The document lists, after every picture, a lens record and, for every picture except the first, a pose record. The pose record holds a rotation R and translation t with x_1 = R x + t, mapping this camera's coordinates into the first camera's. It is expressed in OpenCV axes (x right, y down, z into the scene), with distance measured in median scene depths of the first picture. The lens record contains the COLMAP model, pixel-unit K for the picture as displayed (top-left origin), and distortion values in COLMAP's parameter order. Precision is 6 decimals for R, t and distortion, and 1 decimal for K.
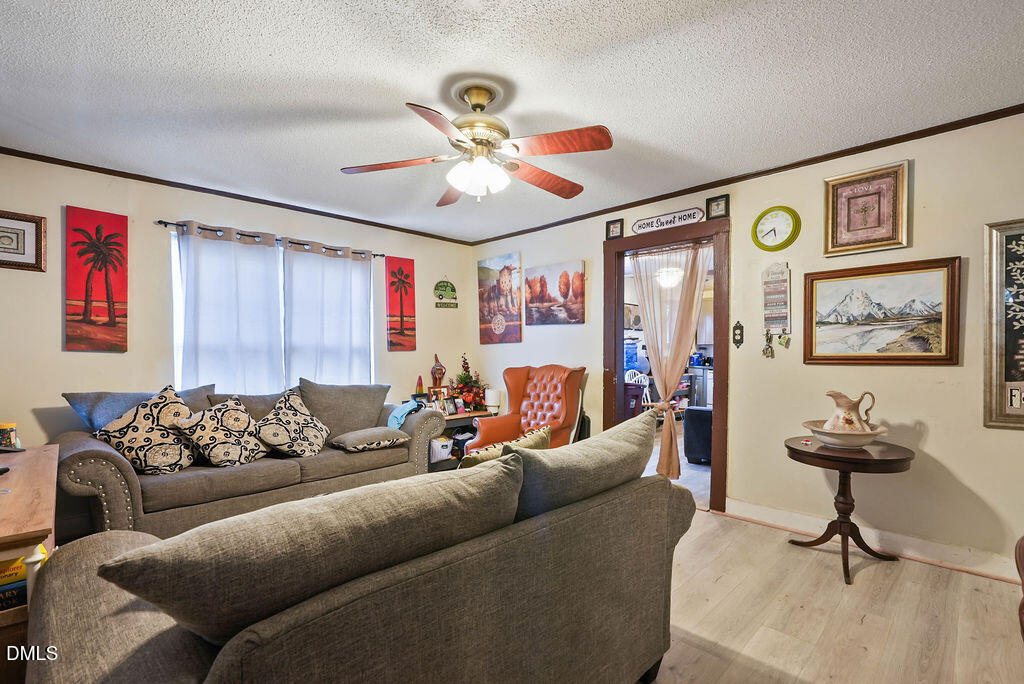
lens RADIAL K [[473.2, 0, 515.0], [0, 473.2, 365.8], [0, 0, 1]] dist [-0.009177, 0.002127]
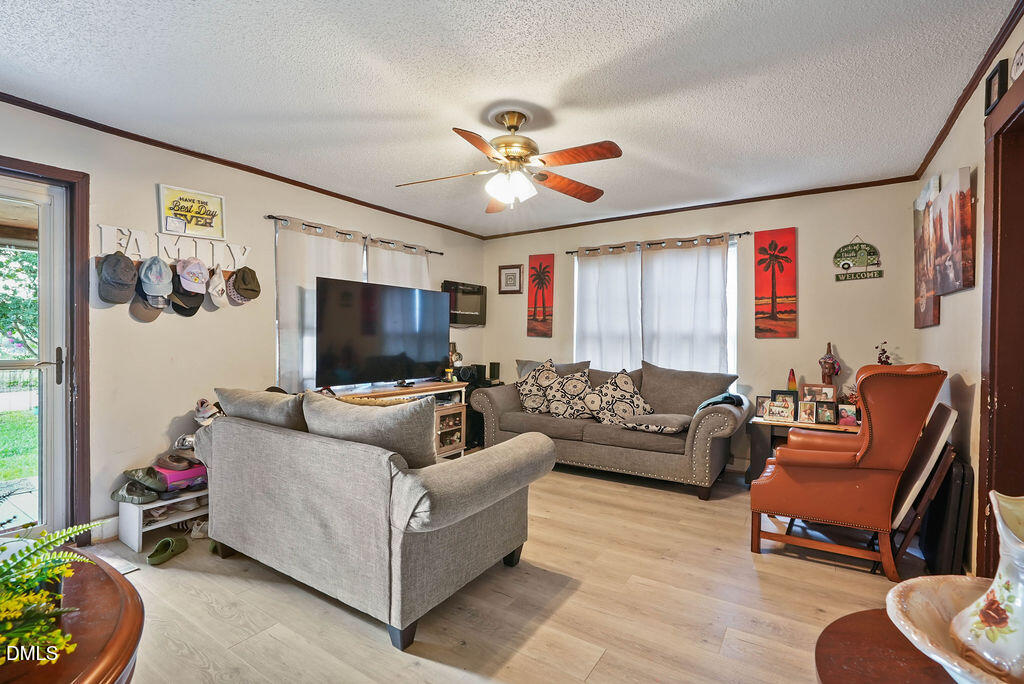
lens RADIAL K [[473.2, 0, 516.9], [0, 473.2, 338.0], [0, 0, 1]] dist [-0.009177, 0.002127]
pose [[0.207133, 0.006957, -0.978288, 0.598341], [-0.034788, 0.999395, -0.000259, -0.018346], [0.977694, 0.034086, 0.207250, 0.441231]]
